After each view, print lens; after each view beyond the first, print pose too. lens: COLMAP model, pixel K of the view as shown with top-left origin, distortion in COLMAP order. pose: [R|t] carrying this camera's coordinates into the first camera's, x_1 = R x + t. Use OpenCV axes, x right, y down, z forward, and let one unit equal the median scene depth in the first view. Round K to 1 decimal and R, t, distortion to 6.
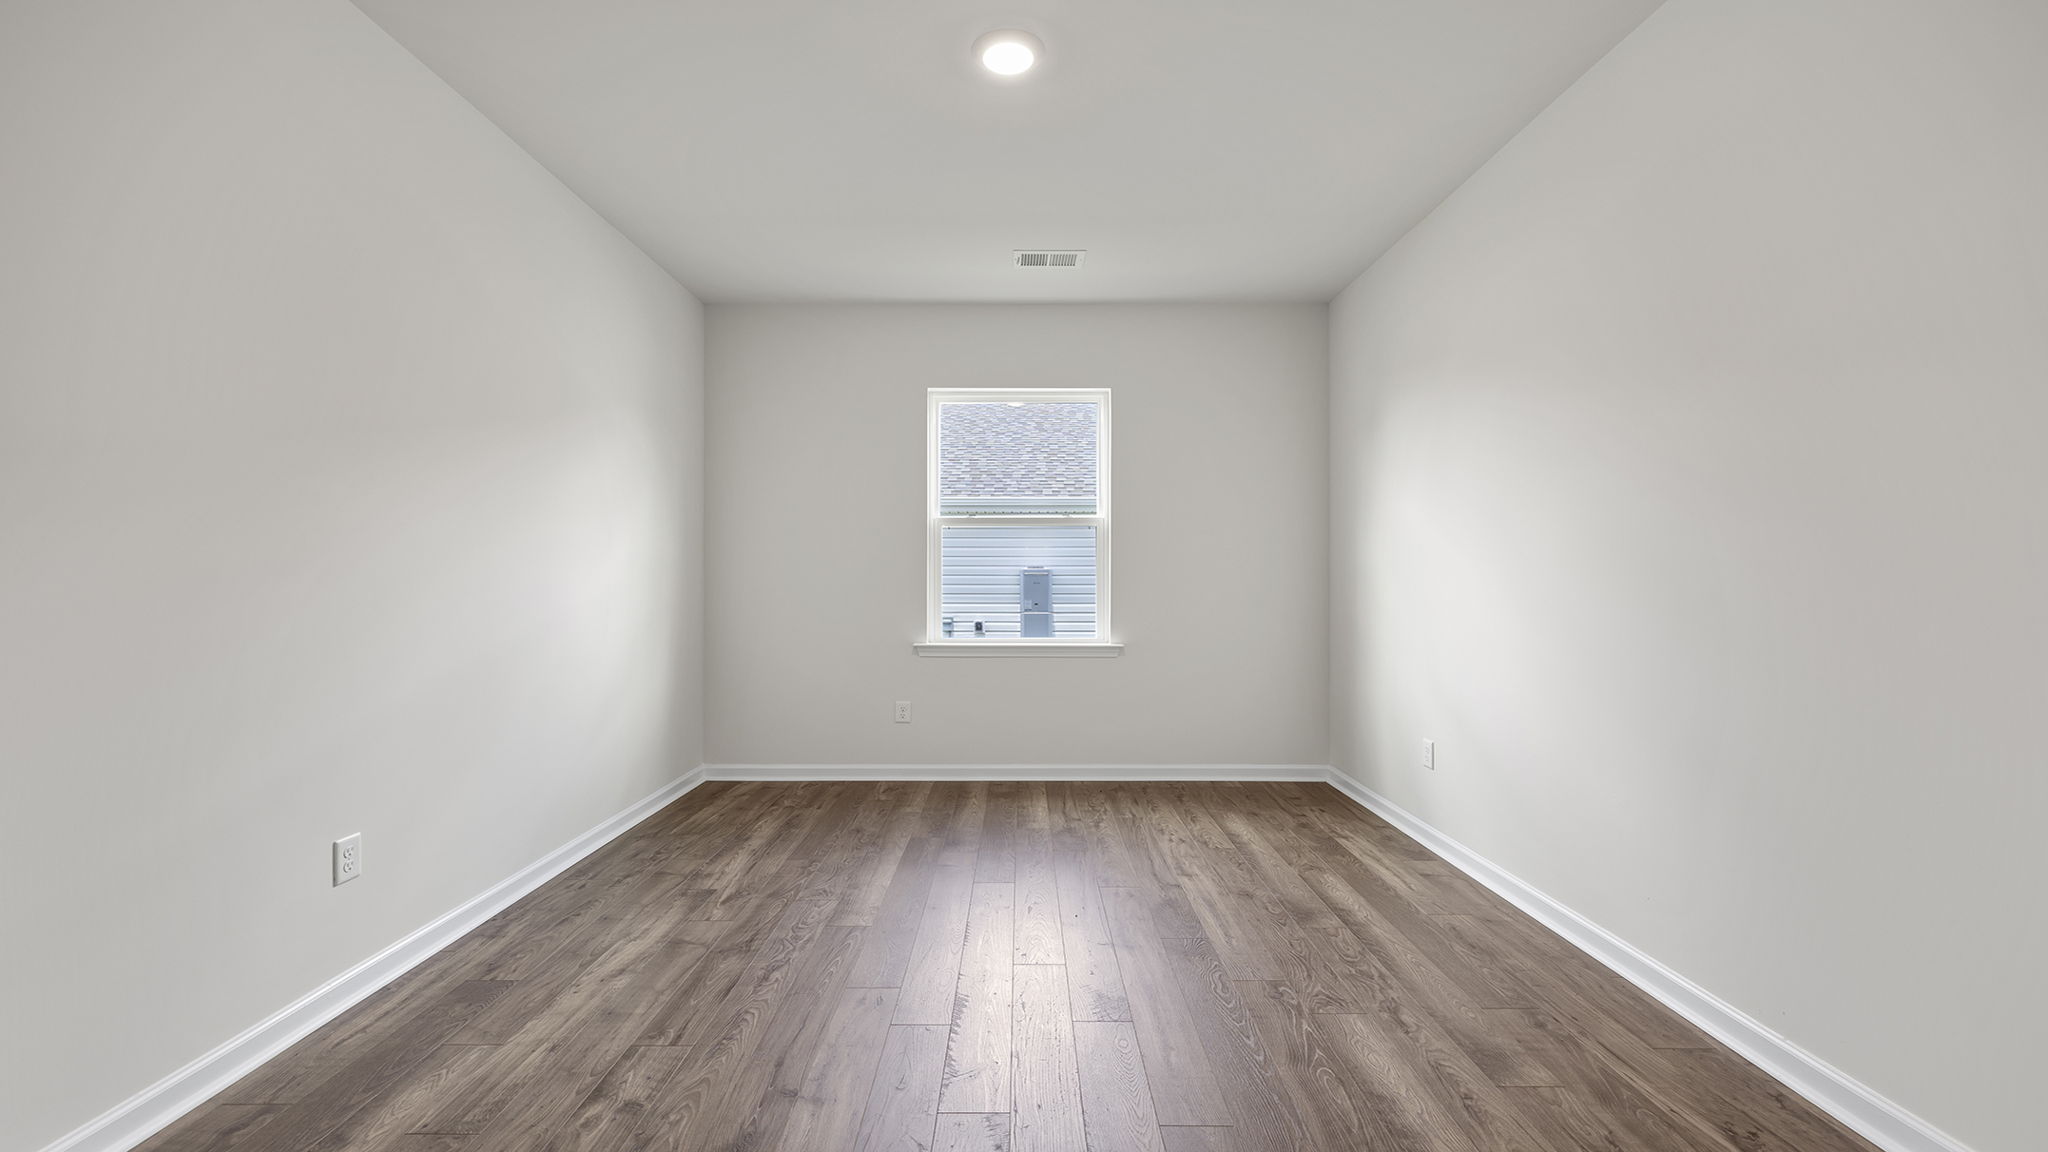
lens RADIAL K [[877.2, 0, 1015.6], [0, 877.2, 567.0], [0, 0, 1]] dist [0.000417, 0.000456]
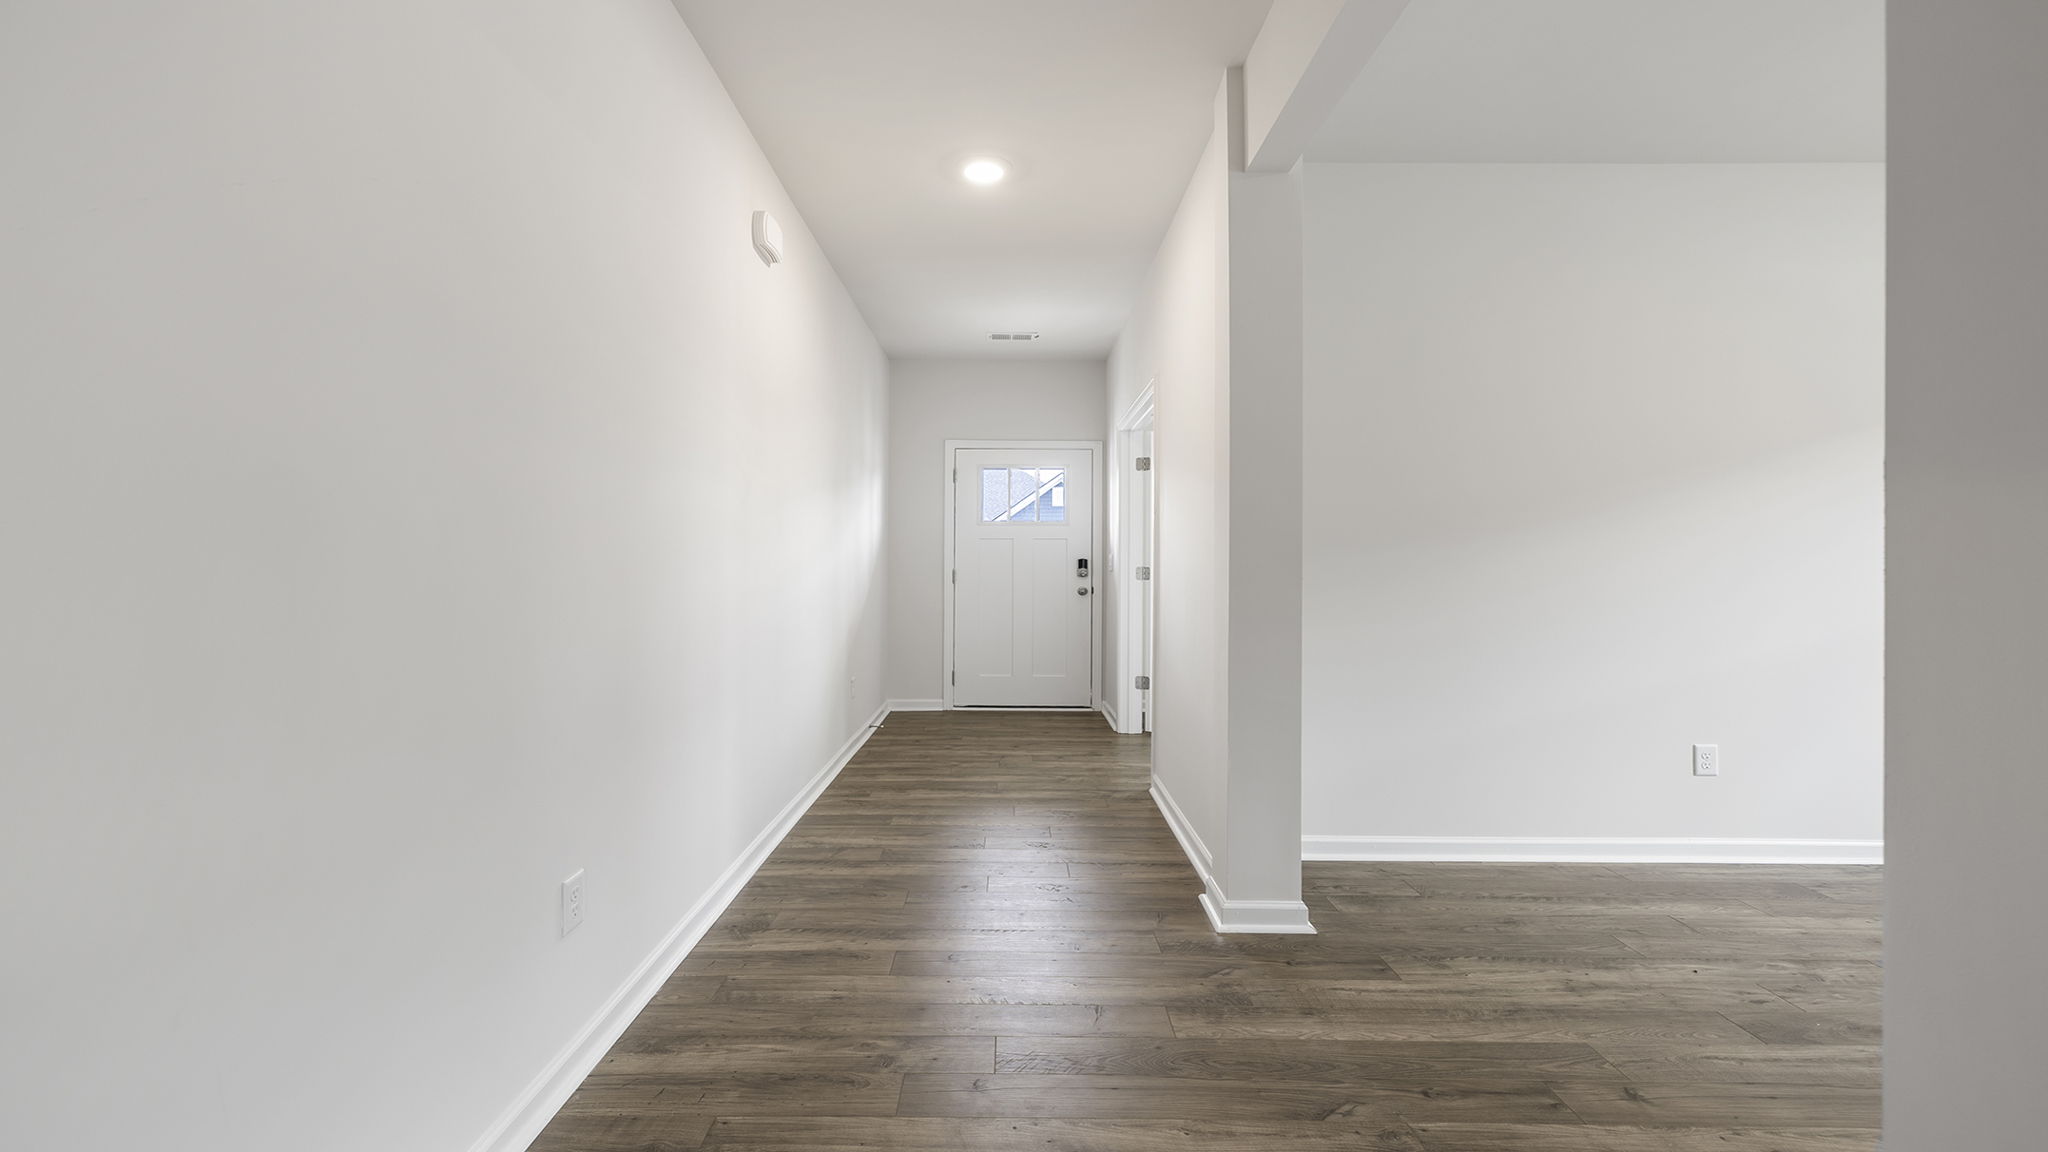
lens RADIAL K [[877.2, 0, 1015.6], [0, 877.2, 567.0], [0, 0, 1]] dist [0.000417, 0.000456]
pose [[0.001669, 0.001577, -0.999997, 0.698015], [0.006012, 0.999981, 0.001587, 0.004927], [0.999981, -0.006014, 0.001659, -0.139046]]
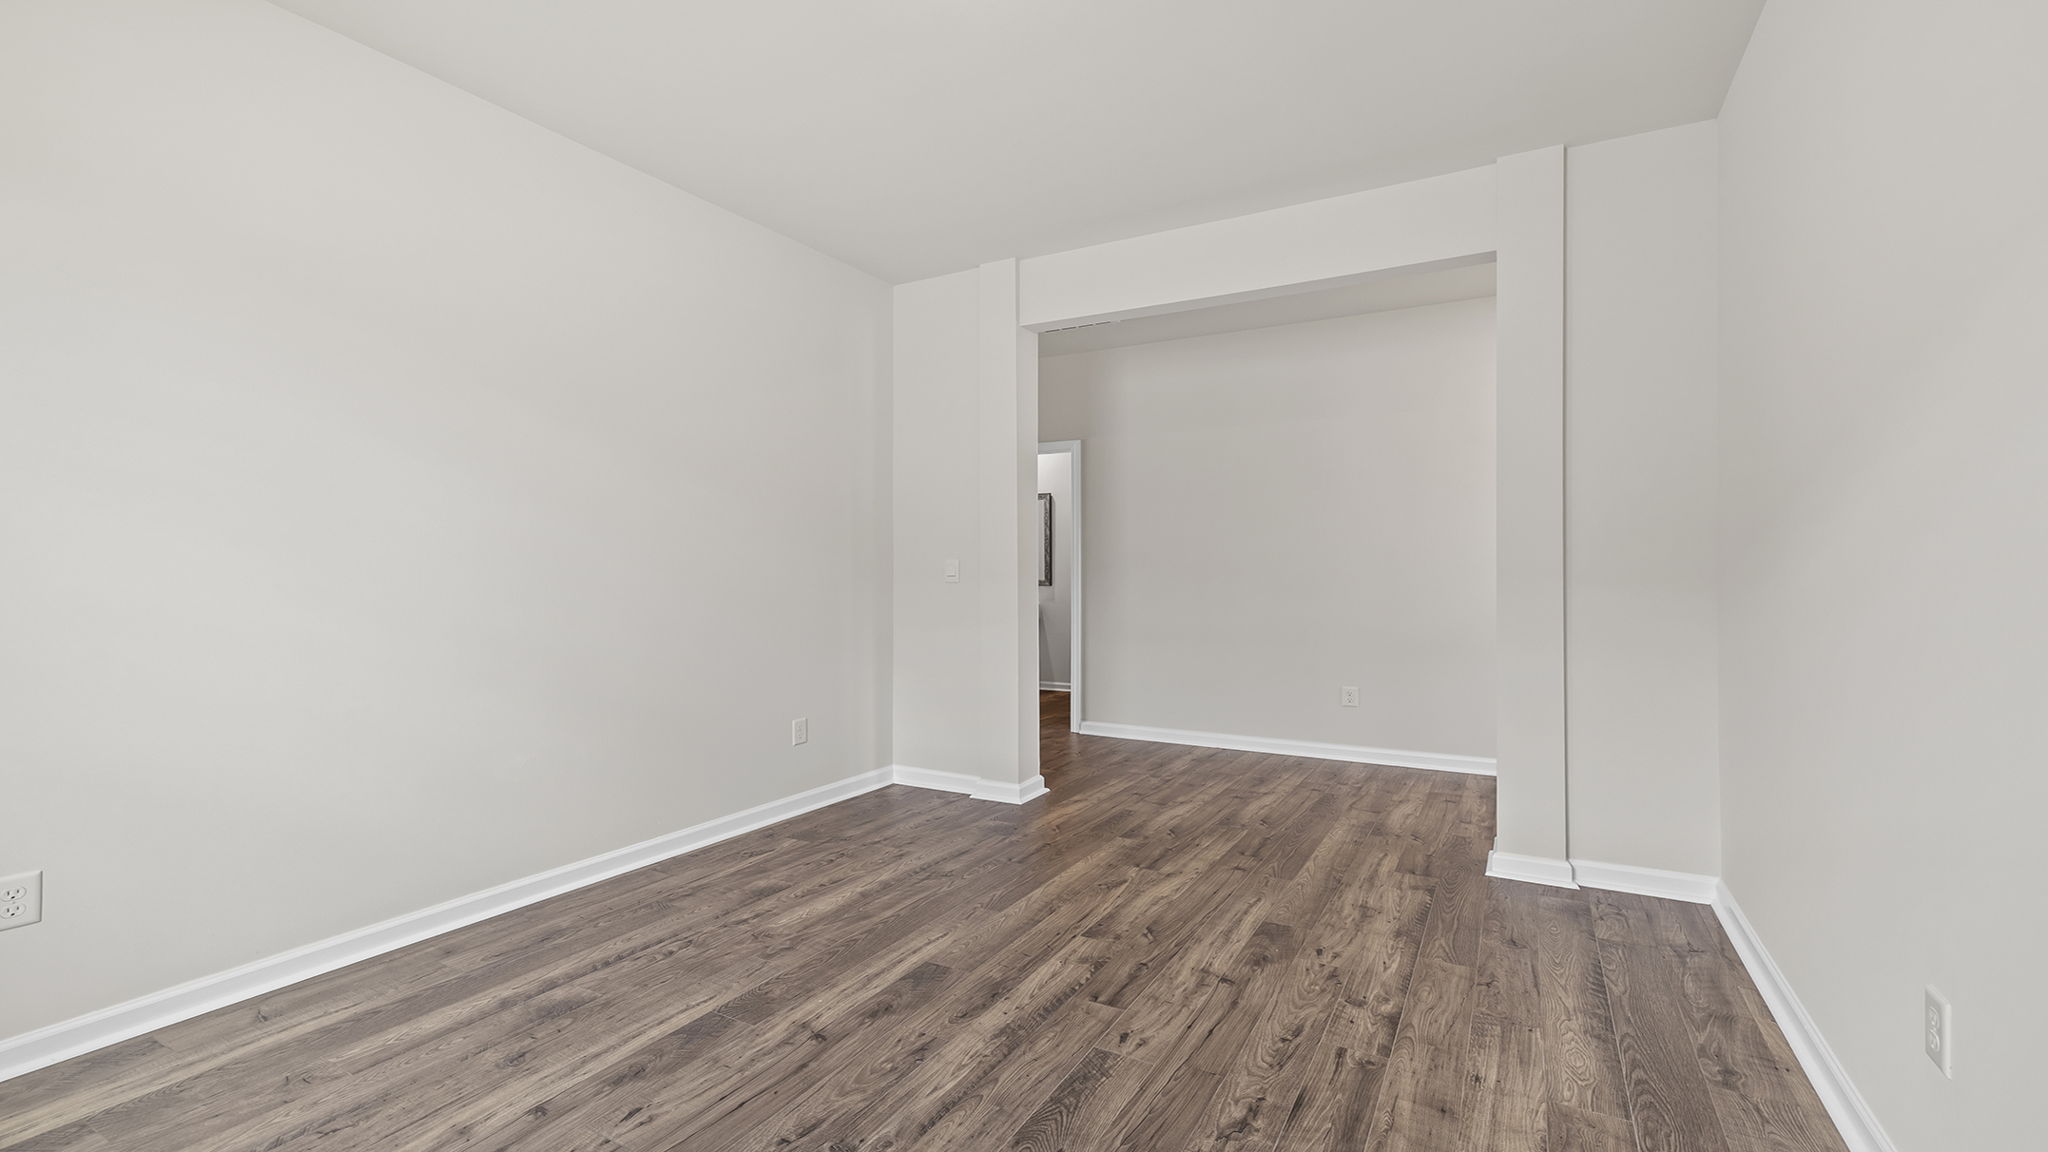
lens RADIAL K [[877.2, 0, 1015.6], [0, 877.2, 567.0], [0, 0, 1]] dist [0.000417, 0.000456]
pose [[-0.870422, 0.004320, 0.492287, -0.521664], [-0.005632, 0.999809, -0.018732, 0.027366], [-0.492274, -0.019078, -0.870231, 1.910819]]
